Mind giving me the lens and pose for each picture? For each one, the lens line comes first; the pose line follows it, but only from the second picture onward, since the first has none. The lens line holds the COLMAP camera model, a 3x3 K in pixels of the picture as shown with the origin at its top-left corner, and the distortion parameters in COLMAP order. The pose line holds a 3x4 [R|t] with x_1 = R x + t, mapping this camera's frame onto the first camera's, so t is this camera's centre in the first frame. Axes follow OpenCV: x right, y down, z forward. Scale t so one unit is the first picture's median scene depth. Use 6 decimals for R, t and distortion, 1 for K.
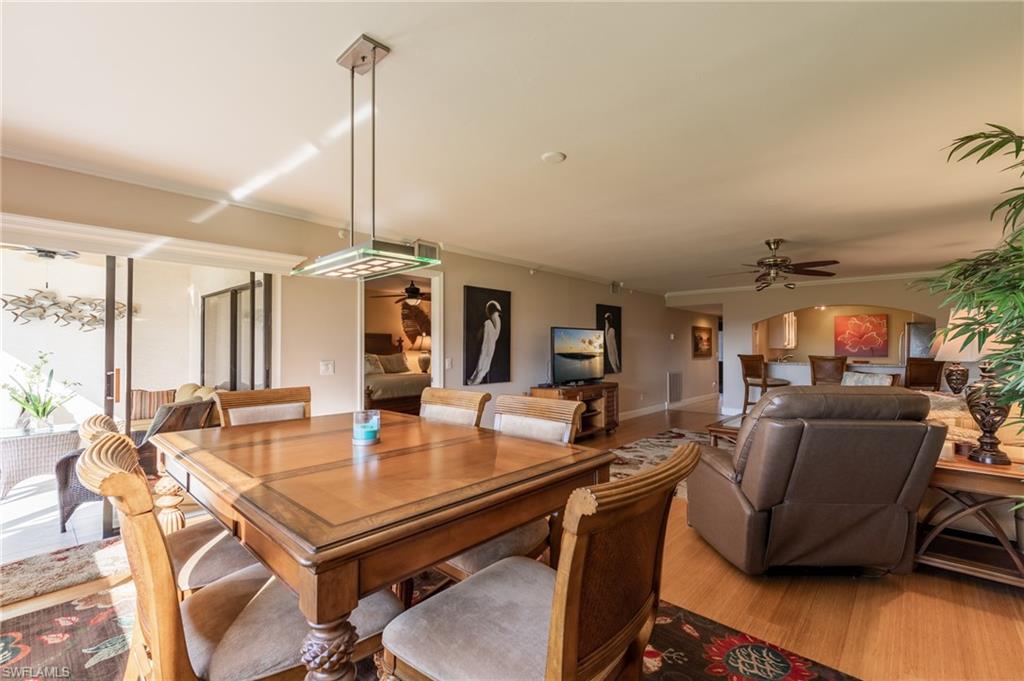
lens RADIAL K [[442.8, 0, 511.6], [0, 442.8, 346.0], [0, 0, 1]] dist [0.000074, -0.000267]
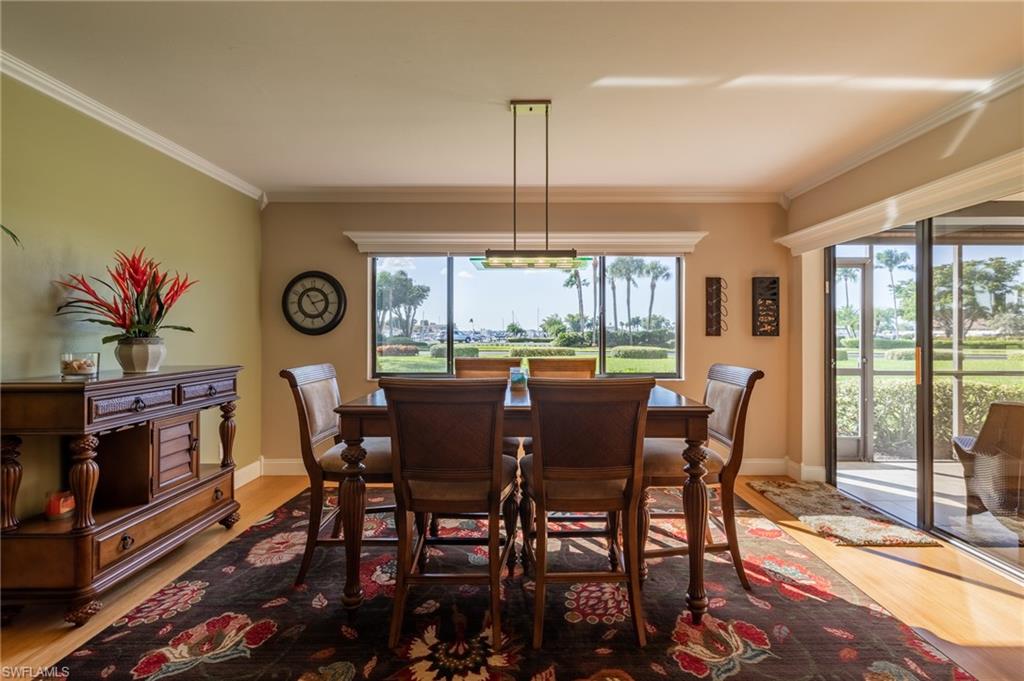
lens RADIAL K [[442.8, 0, 526.1], [0, 442.8, 330.4], [0, 0, 1]] dist [0.000074, -0.000267]
pose [[-0.734834, -0.005517, -0.678225, 0.150088], [0.001802, 0.999948, -0.010086, 0.010391], [0.678245, -0.008634, -0.734785, 0.499016]]
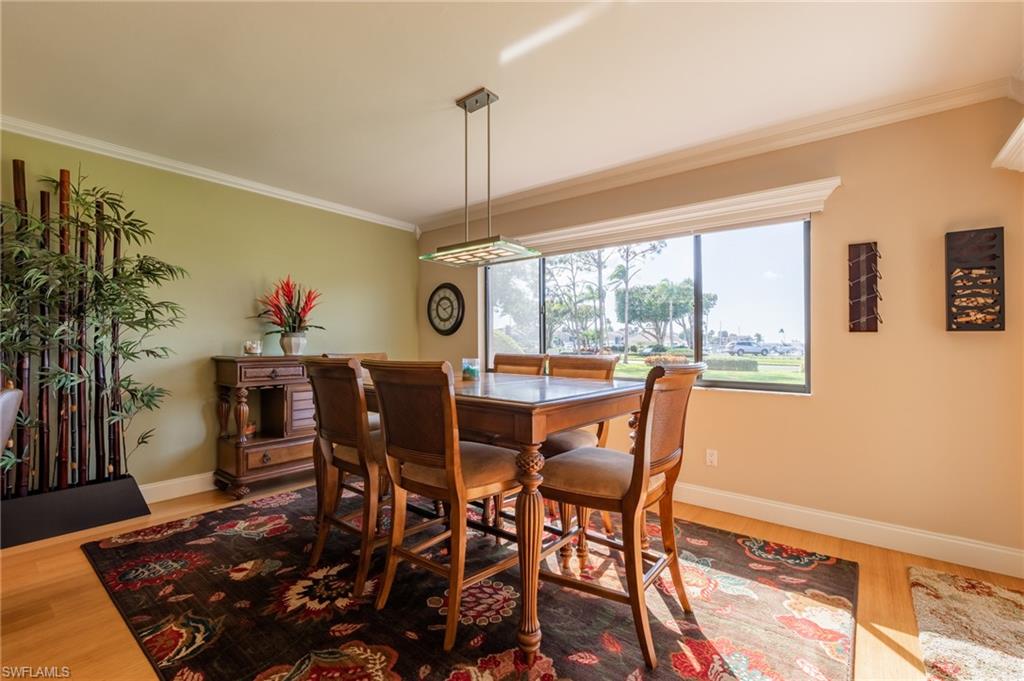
lens RADIAL K [[442.8, 0, 512.4], [0, 442.8, 340.0], [0, 0, 1]] dist [0.000074, -0.000267]
pose [[-0.997522, -0.007599, -0.069944, -0.090738], [-0.006627, 0.999878, -0.014111, 0.026486], [0.070043, -0.013612, -0.997451, 0.597490]]
